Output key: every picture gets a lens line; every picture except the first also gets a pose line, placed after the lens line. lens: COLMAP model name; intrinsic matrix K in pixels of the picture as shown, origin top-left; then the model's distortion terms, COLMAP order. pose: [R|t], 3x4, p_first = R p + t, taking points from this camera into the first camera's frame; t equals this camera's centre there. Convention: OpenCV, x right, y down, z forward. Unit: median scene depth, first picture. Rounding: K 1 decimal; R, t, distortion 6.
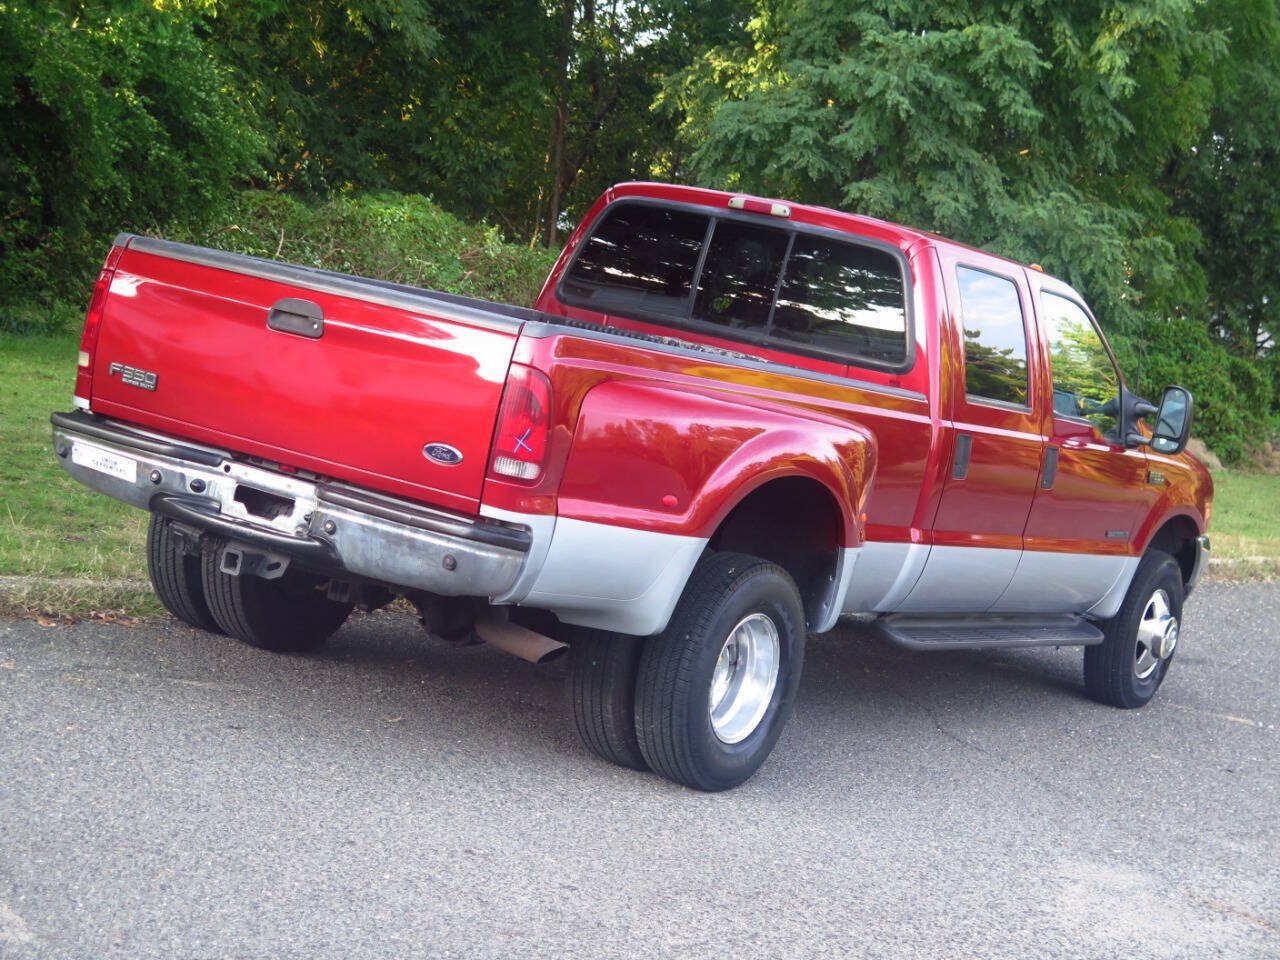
lens RADIAL K [[2576.2, 0, 640.0], [0, 2576.2, 480.0], [0, 0, 1]] dist [-0.098031, -0.082369]
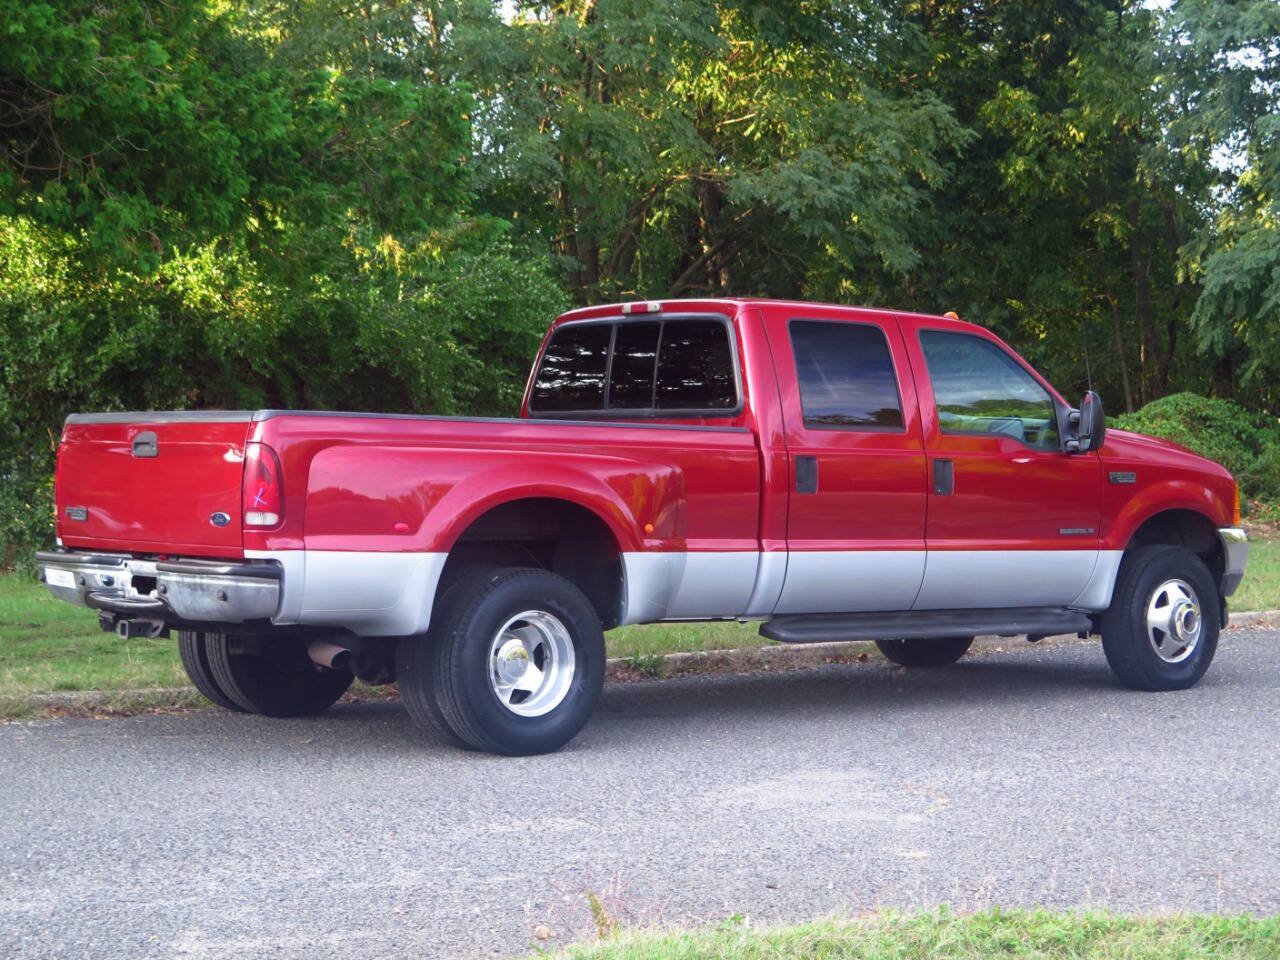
lens RADIAL K [[2576.2, 0, 640.0], [0, 2576.2, 480.0], [0, 0, 1]] dist [-0.098031, -0.082369]
pose [[0.933407, -0.183841, -0.308145, 0.516468], [0.150682, 0.980213, -0.128367, 0.165824], [0.325647, 0.073387, 0.942639, -0.188402]]
